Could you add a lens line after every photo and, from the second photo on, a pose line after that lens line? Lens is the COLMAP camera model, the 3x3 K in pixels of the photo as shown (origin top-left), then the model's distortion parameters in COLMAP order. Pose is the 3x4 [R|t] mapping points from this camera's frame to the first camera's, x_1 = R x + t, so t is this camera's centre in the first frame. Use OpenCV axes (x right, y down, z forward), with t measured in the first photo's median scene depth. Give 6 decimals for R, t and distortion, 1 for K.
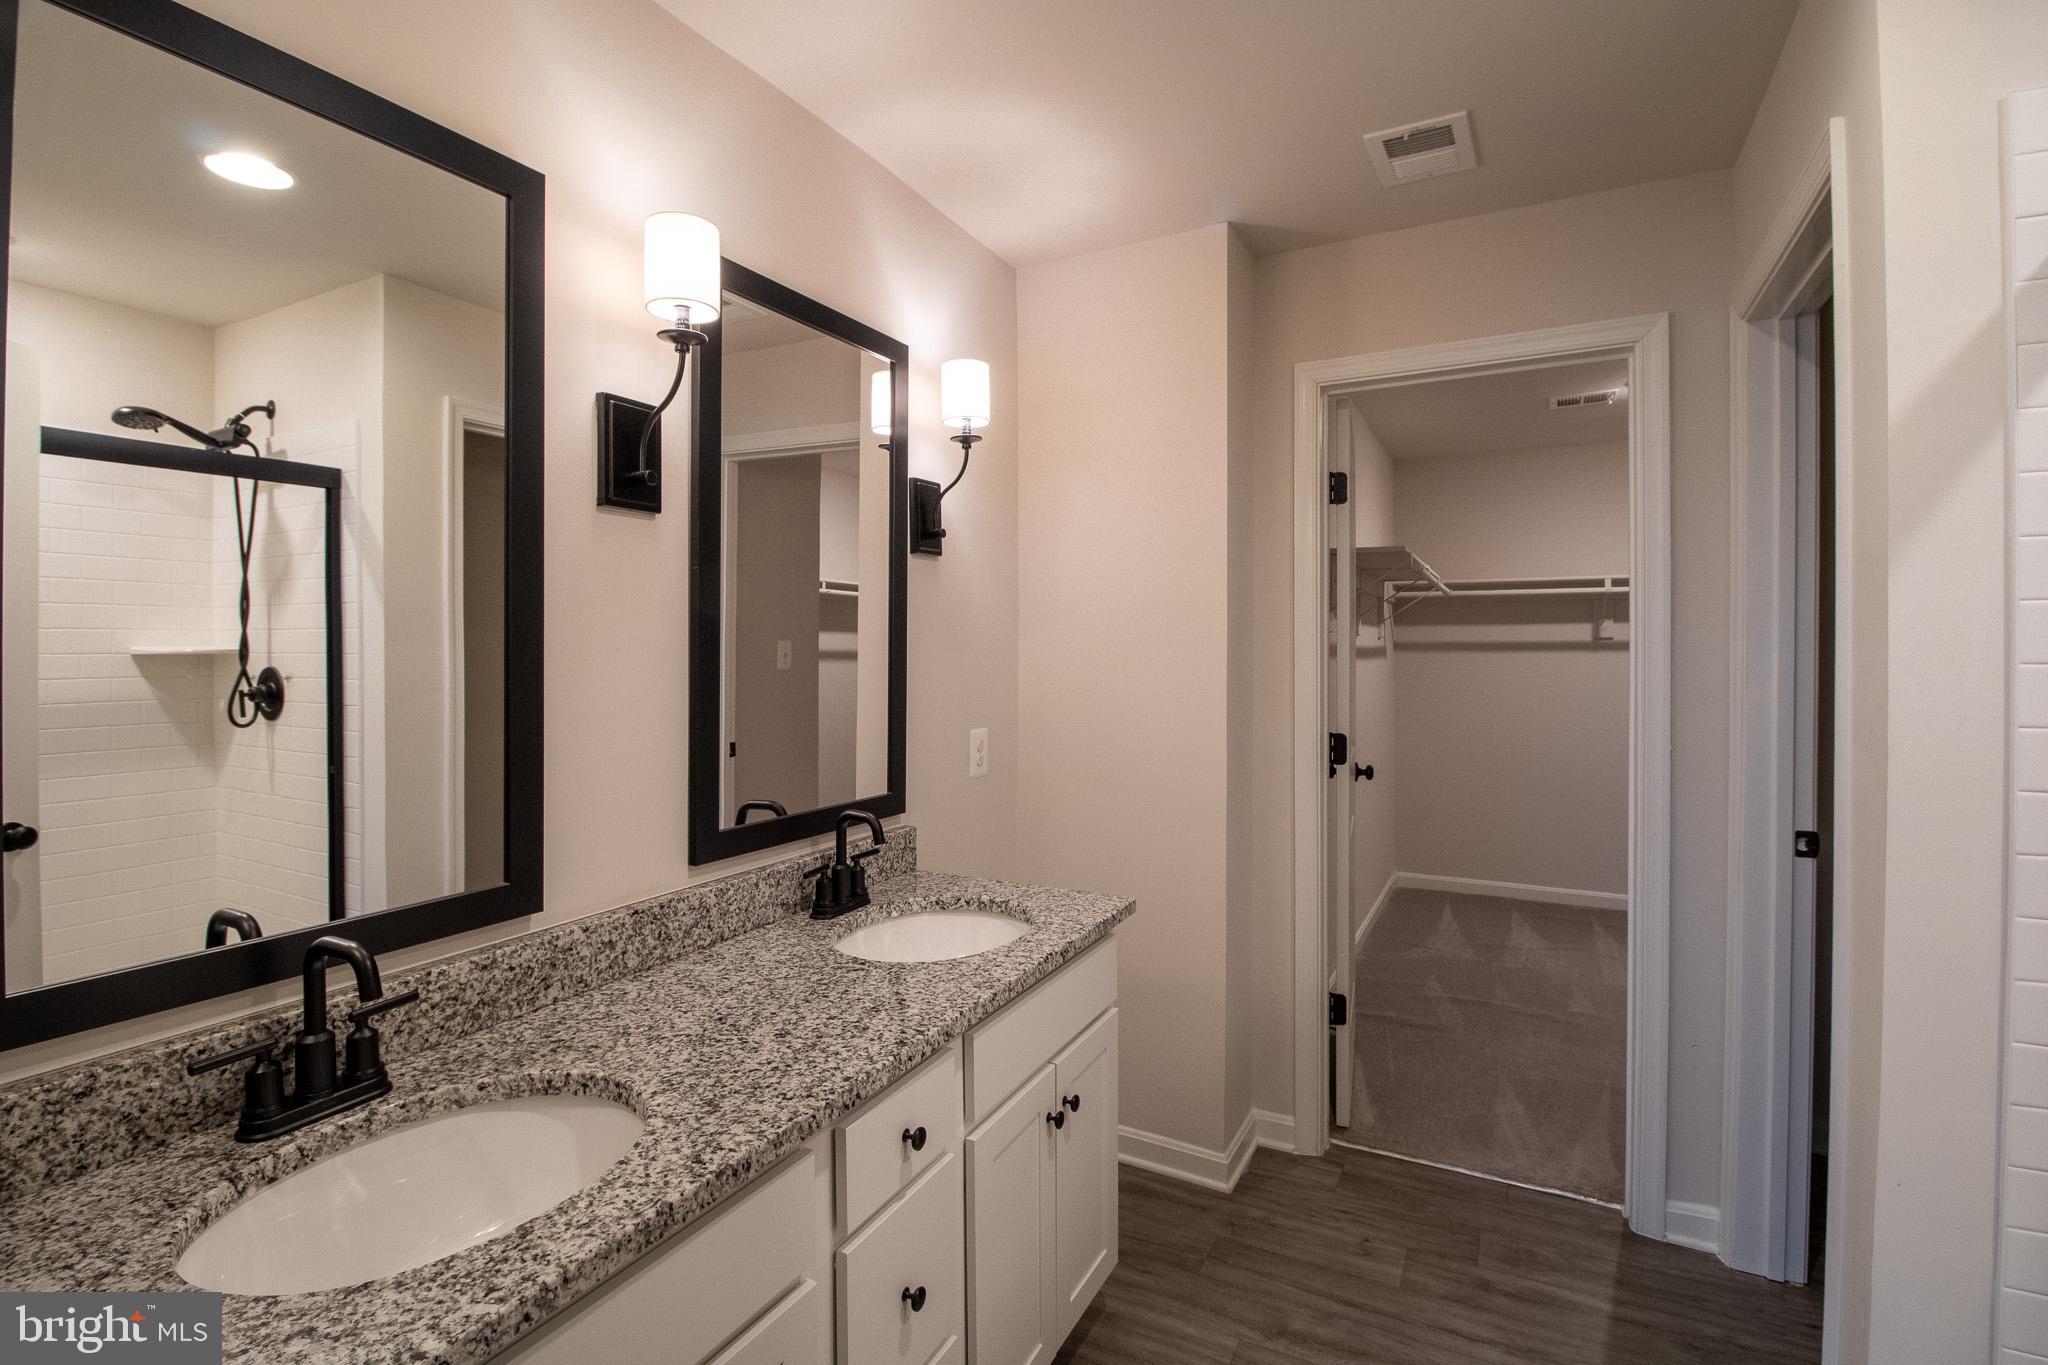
lens RADIAL K [[941.5, 0, 1012.4], [0, 941.5, 649.5], [0, 0, 1]] dist [-0.011398, -0.002249]
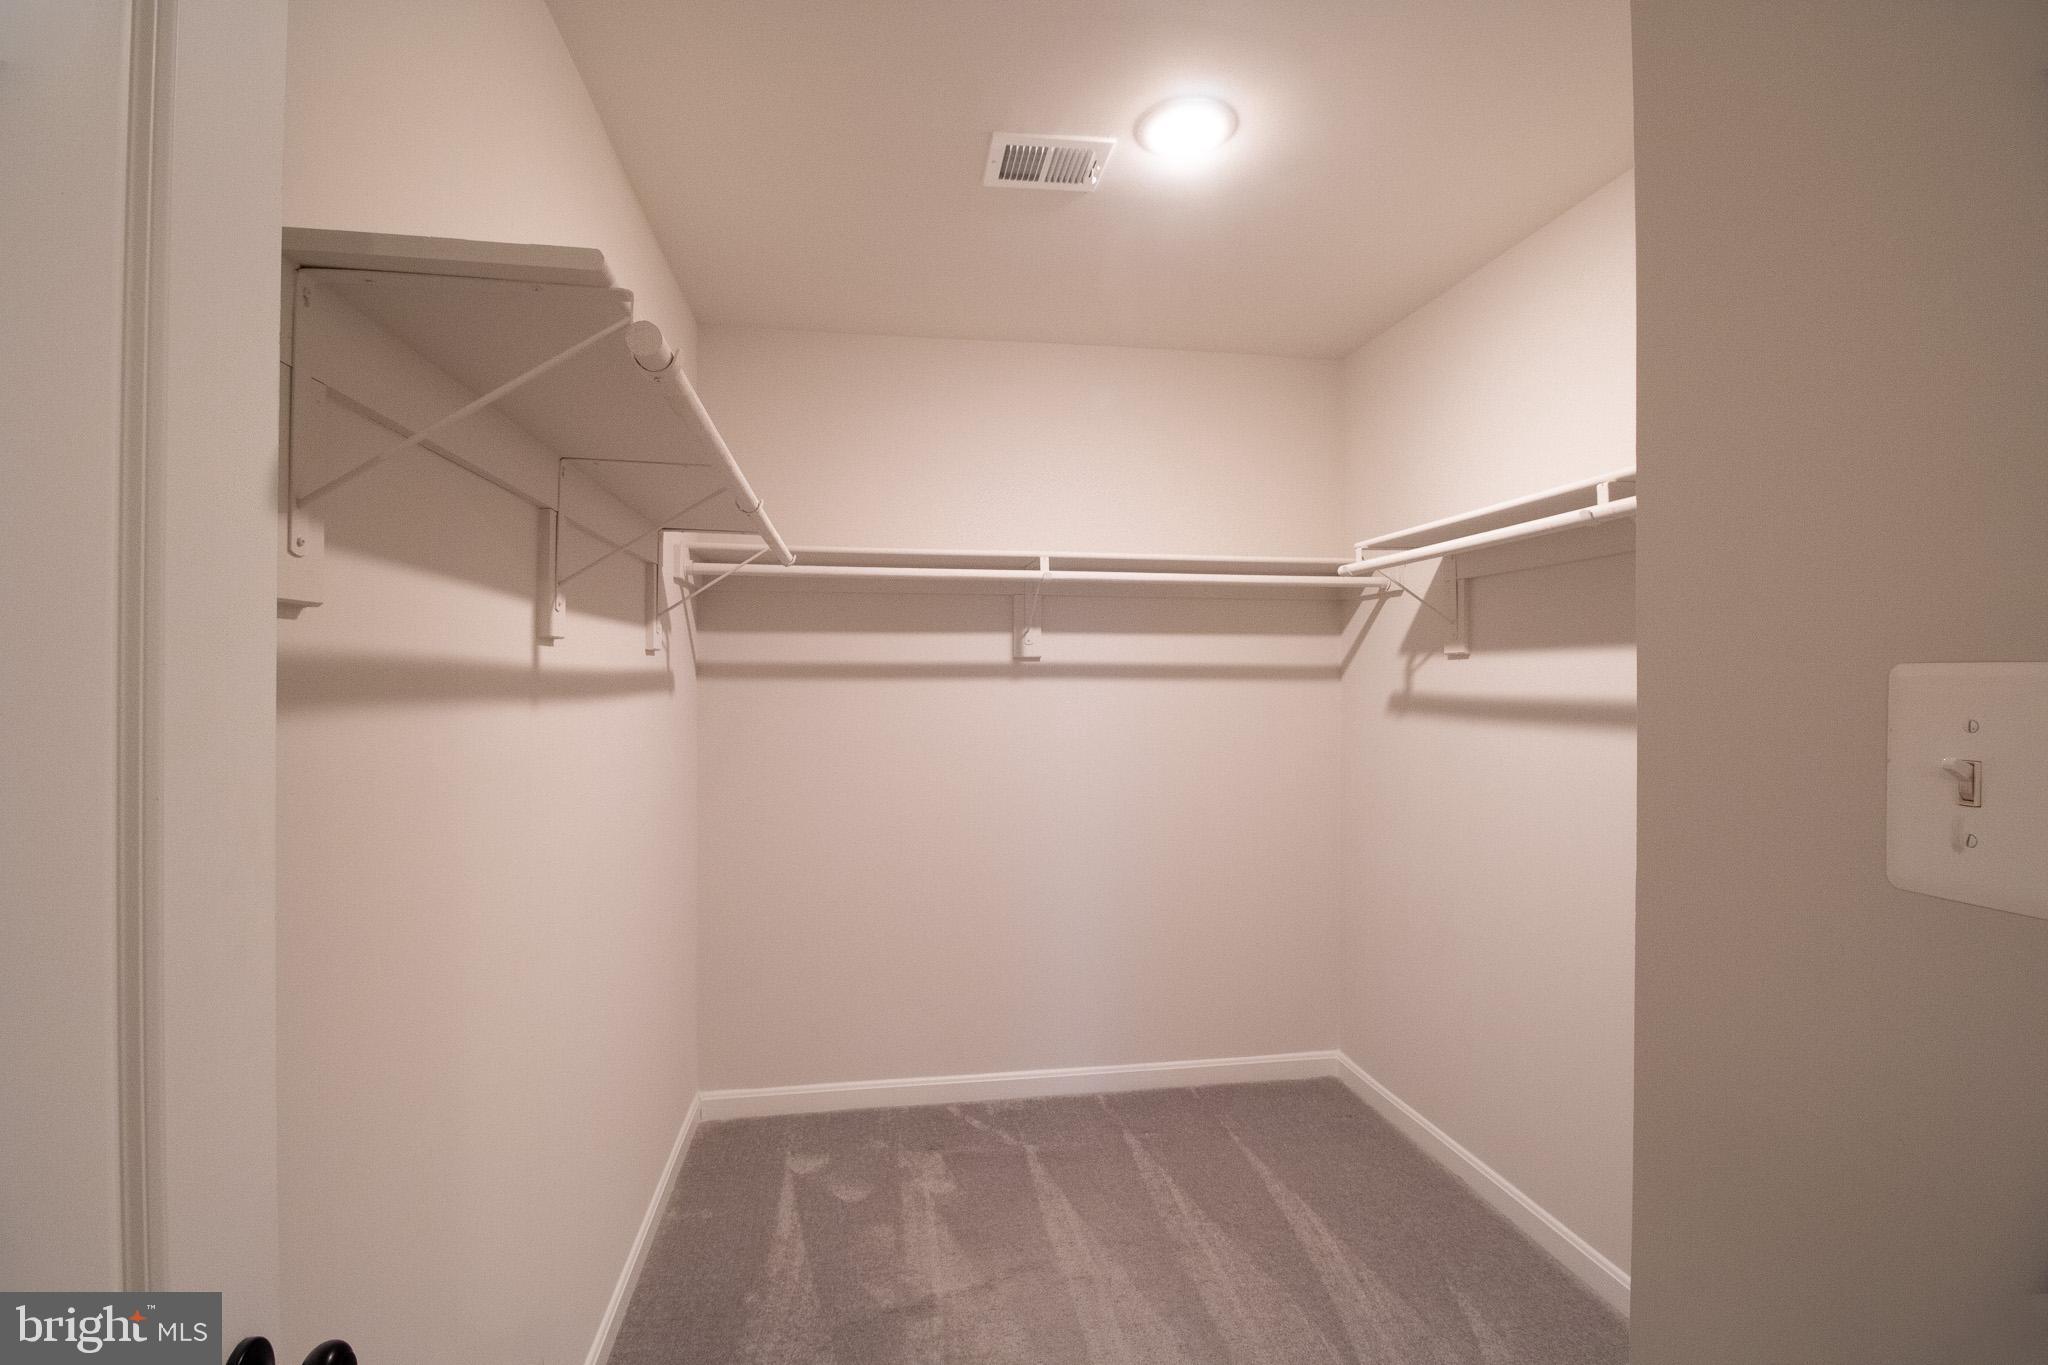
lens RADIAL K [[941.5, 0, 1023.7], [0, 941.5, 676.5], [0, 0, 1]] dist [-0.011398, -0.002249]
pose [[0.800344, -0.000742, 0.599540, 0.247050], [0.002040, 0.999997, -0.001486, 0.001519], [-0.599537, 0.002412, 0.800343, 0.490970]]
